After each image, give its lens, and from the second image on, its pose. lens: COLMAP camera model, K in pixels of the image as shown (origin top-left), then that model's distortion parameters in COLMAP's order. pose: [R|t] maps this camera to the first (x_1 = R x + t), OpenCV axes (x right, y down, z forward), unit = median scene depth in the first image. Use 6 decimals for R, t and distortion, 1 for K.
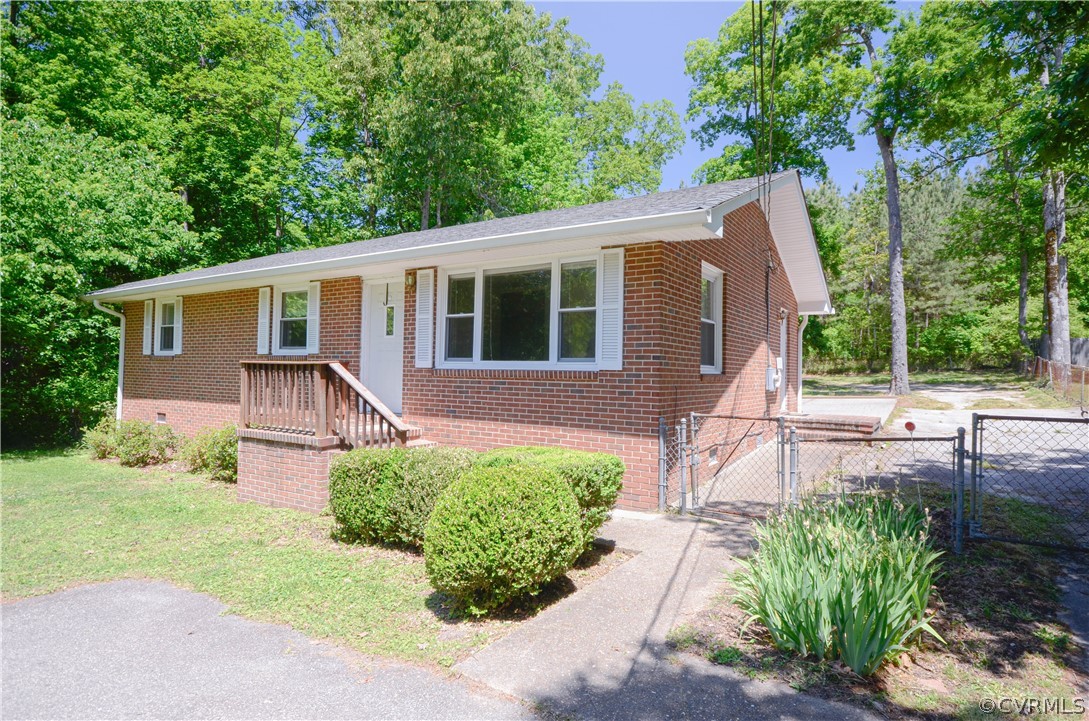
lens RADIAL K [[588.6, 0, 544.5], [0, 588.6, 360.5], [0, 0, 1]] dist [0.004837, 0.001315]
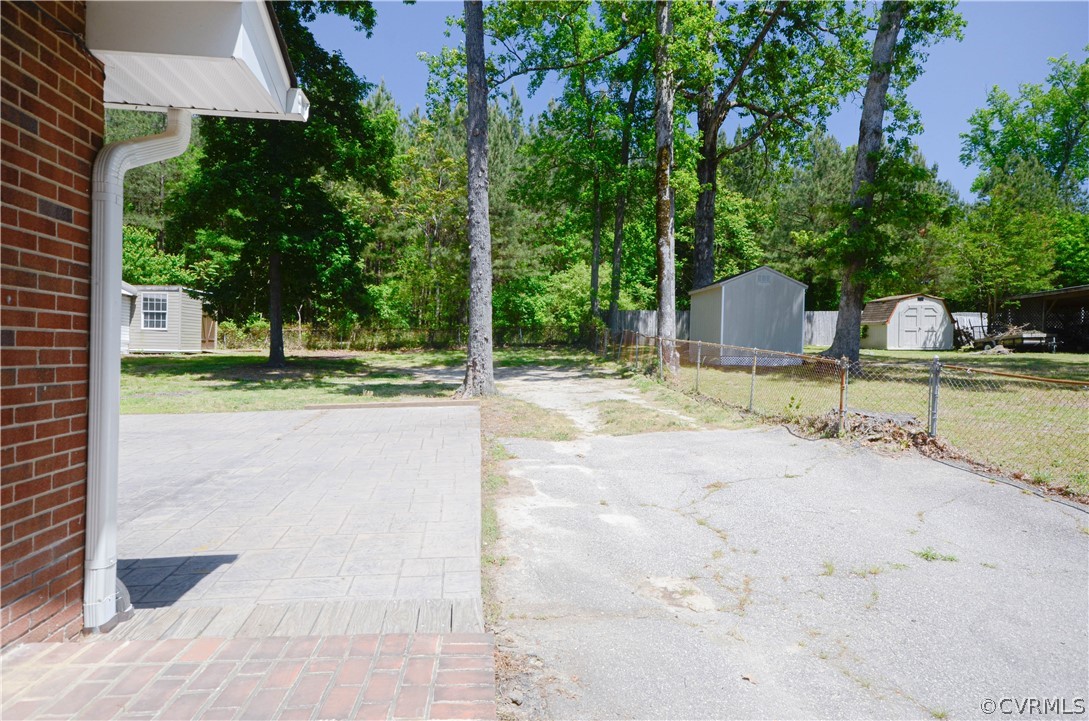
lens RADIAL K [[691.0, 0, 544.5], [0, 691.0, 360.5], [0, 0, 1]] dist [0.006753, 0.002872]
pose [[0.785068, -0.009445, 0.619337, 0.151220], [-0.018676, 0.999068, 0.038910, -0.000095], [-0.619127, -0.042114, 0.784160, 0.276853]]
